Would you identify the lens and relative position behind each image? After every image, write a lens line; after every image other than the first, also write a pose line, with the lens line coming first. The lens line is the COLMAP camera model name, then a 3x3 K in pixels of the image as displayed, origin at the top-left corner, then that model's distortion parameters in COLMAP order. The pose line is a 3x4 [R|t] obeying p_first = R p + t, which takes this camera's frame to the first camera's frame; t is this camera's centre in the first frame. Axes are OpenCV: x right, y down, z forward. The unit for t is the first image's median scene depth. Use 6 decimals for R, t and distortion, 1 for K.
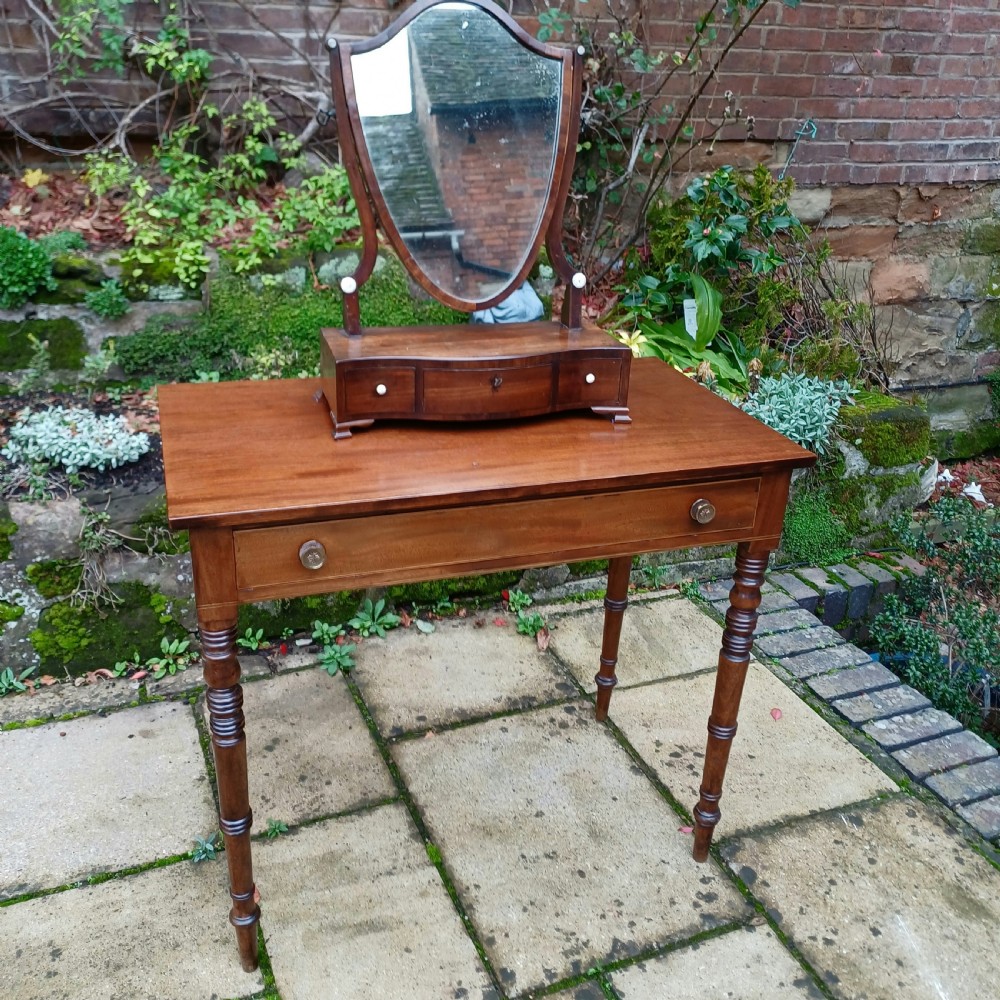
lens RADIAL K [[962.4, 0, 486.2], [0, 962.4, 498.0], [0, 0, 1]] dist [0.144833, -0.243811]
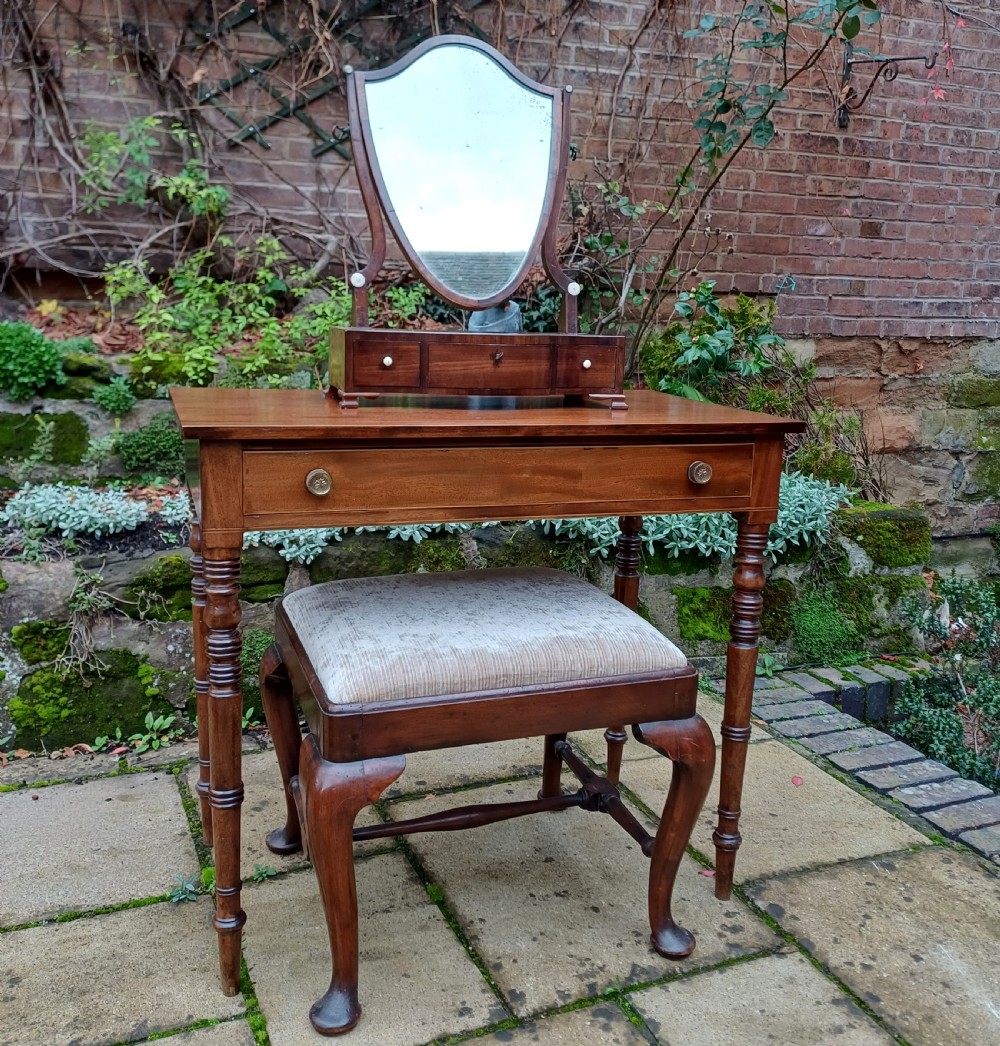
lens RADIAL K [[1006.4, 0, 507.8], [0, 1006.4, 499.4], [0, 0, 1]] dist [0.137239, -0.212632]
pose [[0.999720, -0.009319, 0.021763, -0.001886], [0.014194, 0.971660, -0.235956, 0.183013], [-0.018947, 0.236198, 0.971520, -0.019273]]
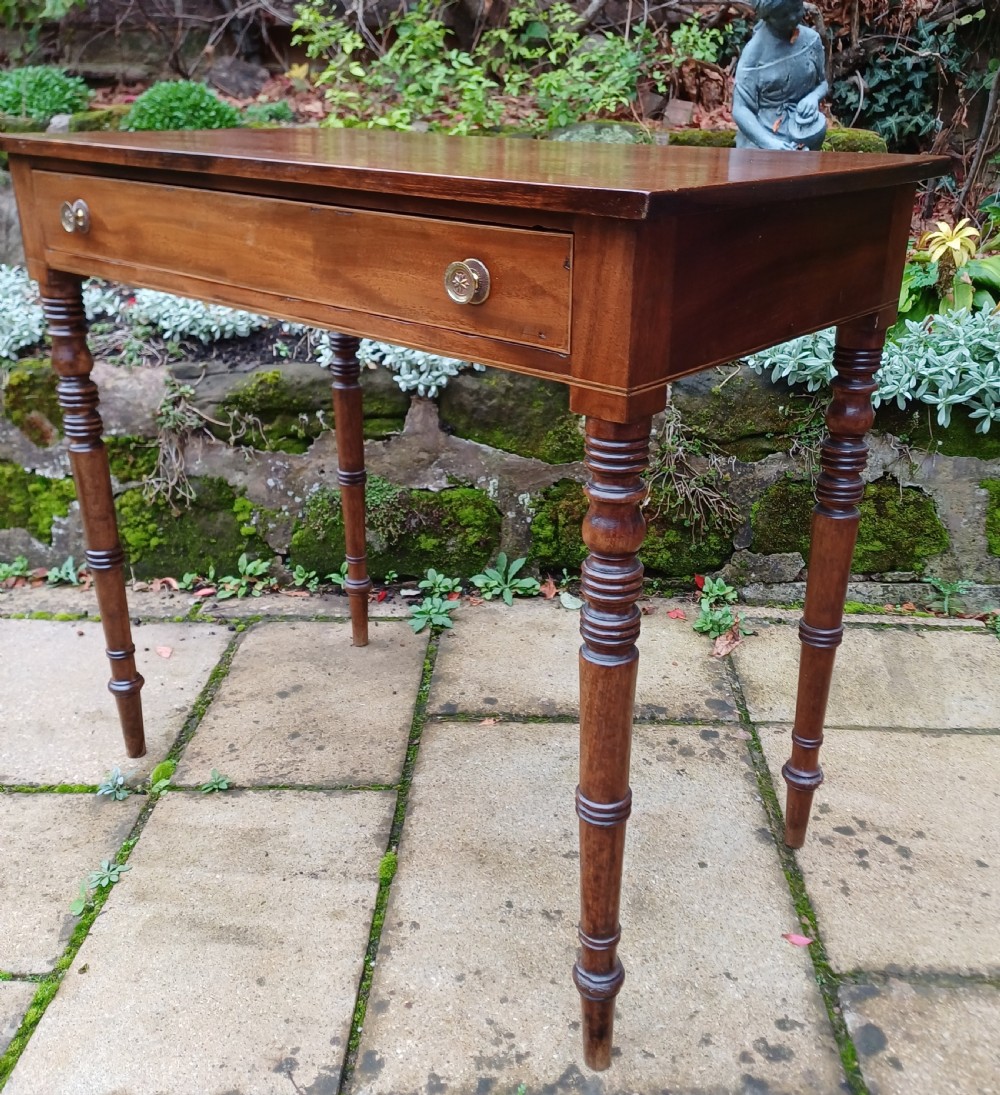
lens RADIAL K [[1062.7, 0, 541.3], [0, 1062.7, 520.9], [0, 0, 1]] dist [0.143336, -0.237666]
pose [[0.918003, 0.117704, -0.378703, 0.231510], [-0.139379, 0.989777, -0.030233, 0.109508], [0.371273, 0.080537, 0.925024, 0.269029]]
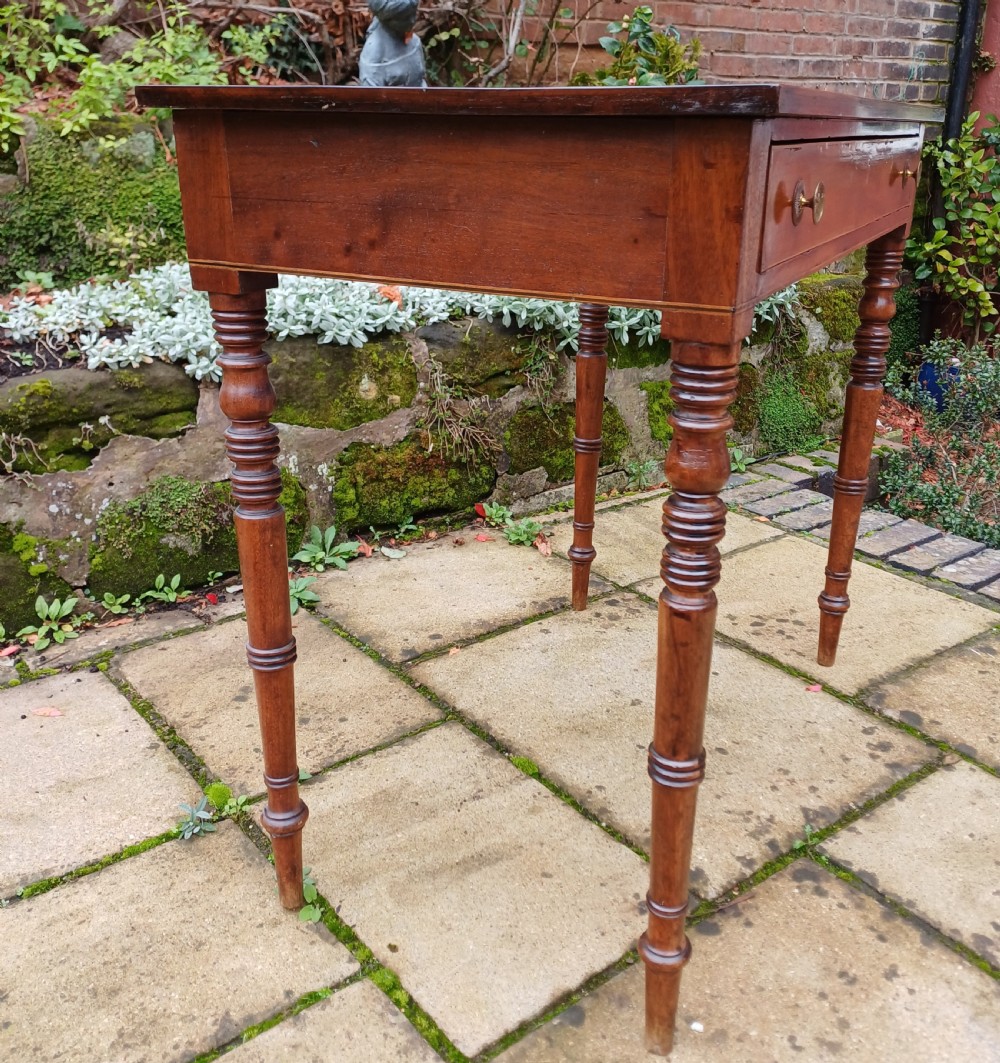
lens RADIAL K [[1027.4, 0, 531.4], [0, 1027.4, 501.4], [0, 0, 1]] dist [0.141095, -0.224991]
pose [[0.961036, -0.123227, 0.247435, -0.170079], [0.141679, 0.988204, -0.058136, 0.170465], [-0.237353, 0.090927, 0.967159, 0.187881]]
